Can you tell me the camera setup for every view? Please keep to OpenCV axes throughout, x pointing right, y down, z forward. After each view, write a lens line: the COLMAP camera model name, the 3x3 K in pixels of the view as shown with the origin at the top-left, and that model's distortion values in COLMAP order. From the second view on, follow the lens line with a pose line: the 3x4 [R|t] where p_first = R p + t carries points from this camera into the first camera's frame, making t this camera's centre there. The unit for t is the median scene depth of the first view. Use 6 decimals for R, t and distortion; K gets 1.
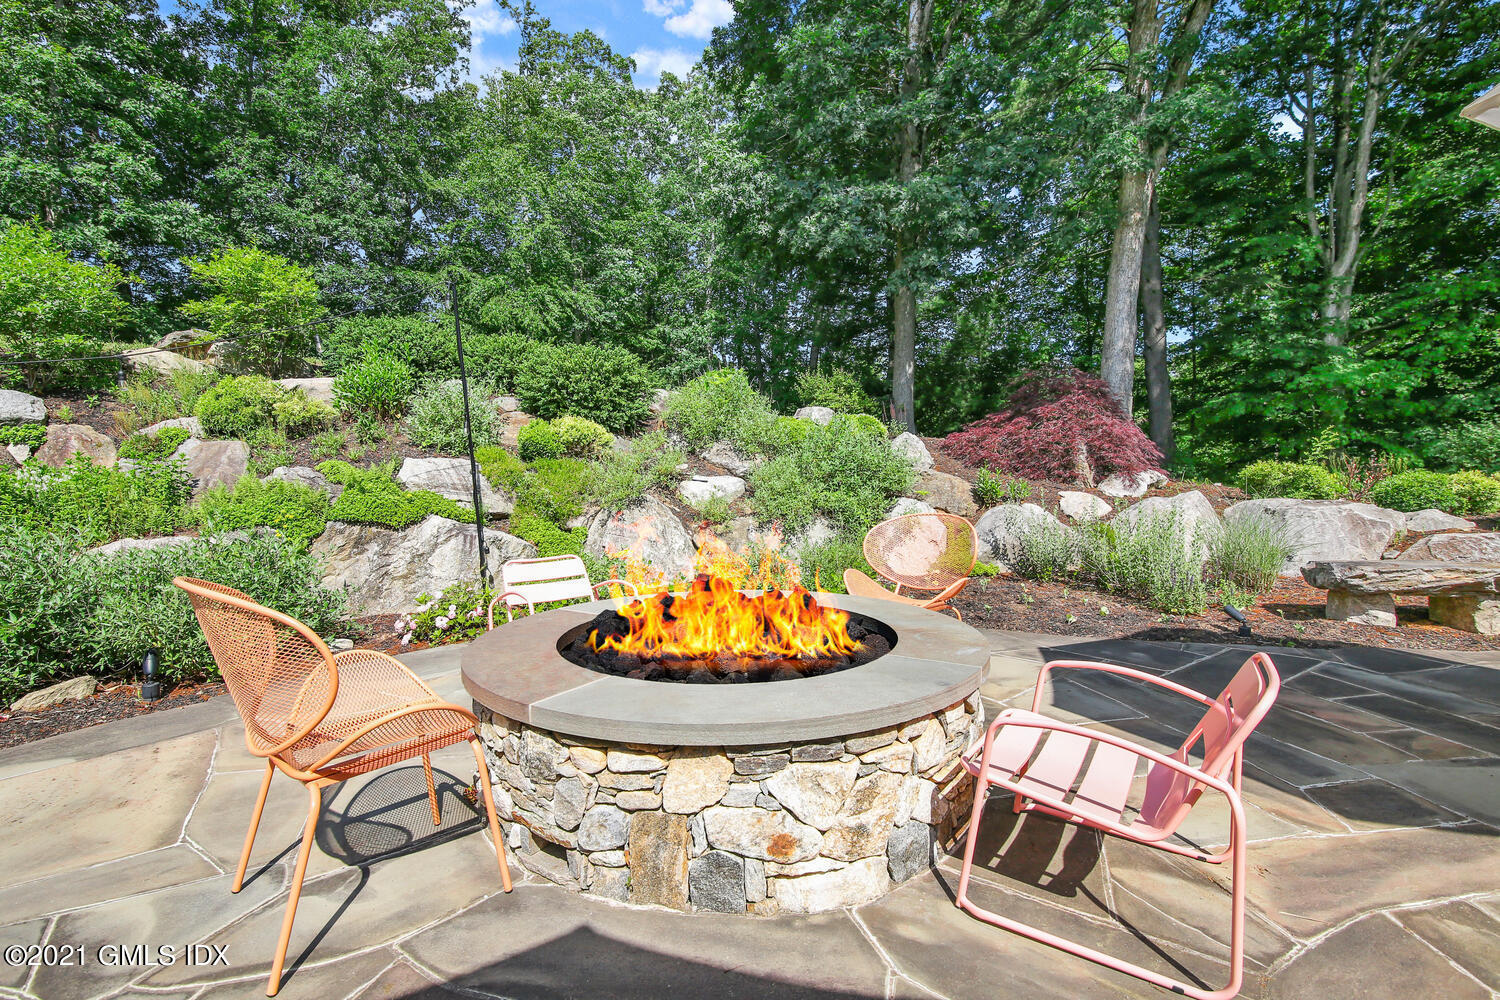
lens RADIAL K [[695.7, 0, 753.4], [0, 695.7, 481.2], [0, 0, 1]] dist [-0.014748, -0.000165]
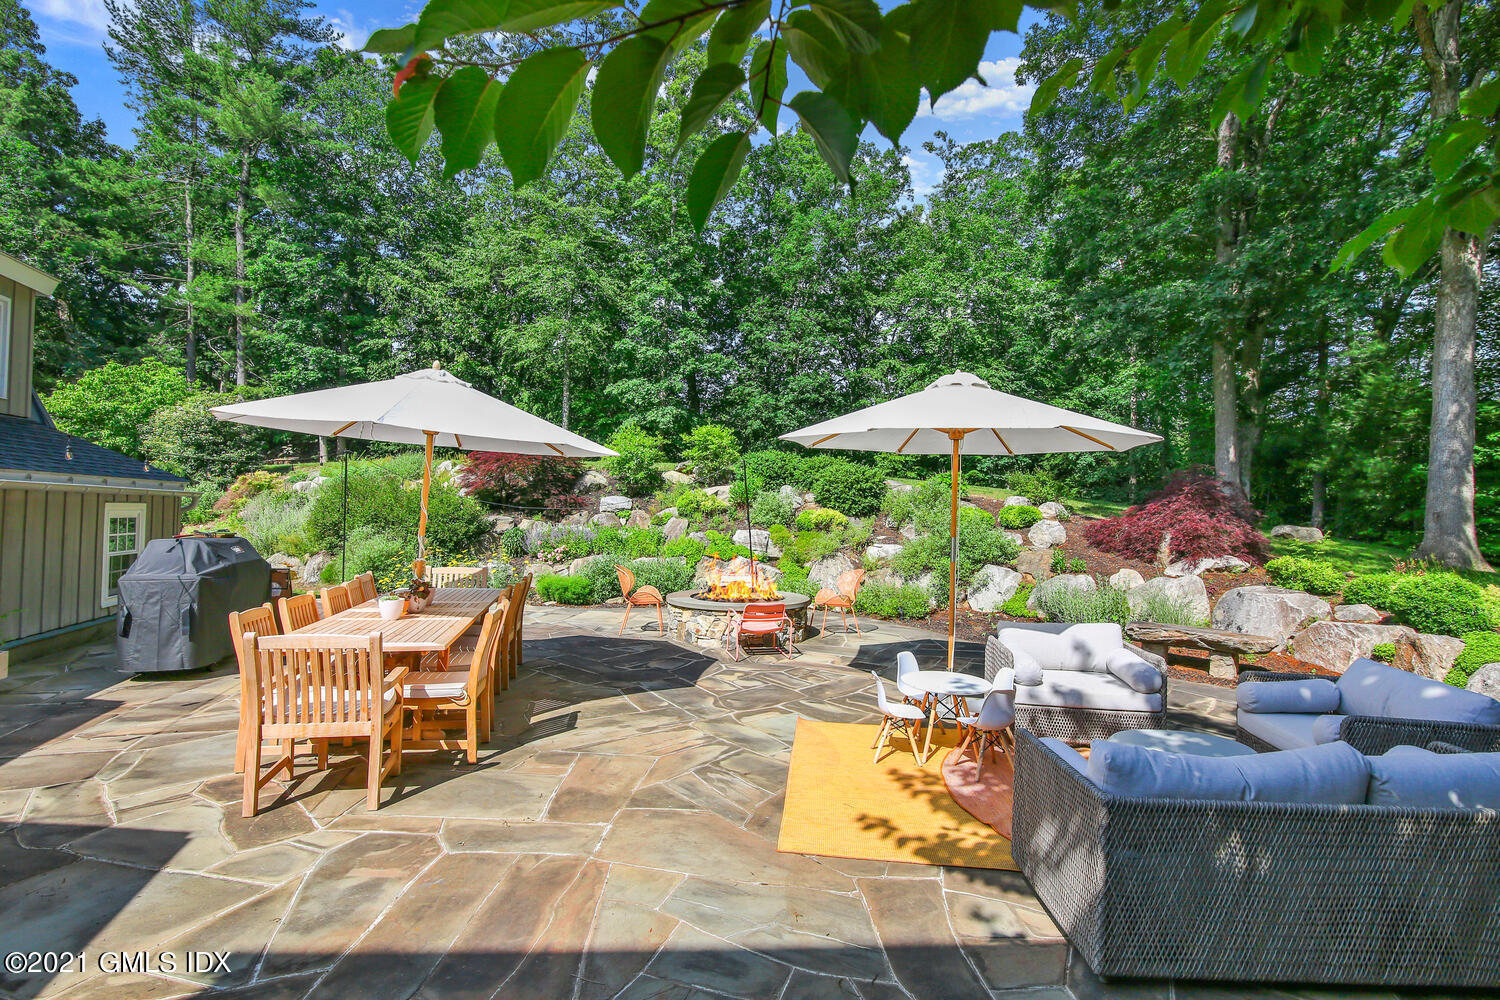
lens RADIAL K [[695.7, 0, 753.4], [0, 695.7, 481.2], [0, 0, 1]] dist [-0.014748, -0.000165]
pose [[0.773840, -0.000325, -0.633381, 0.917518], [-0.038495, 0.998127, -0.047544, -0.081085], [0.632210, 0.061173, 0.772378, -0.688579]]
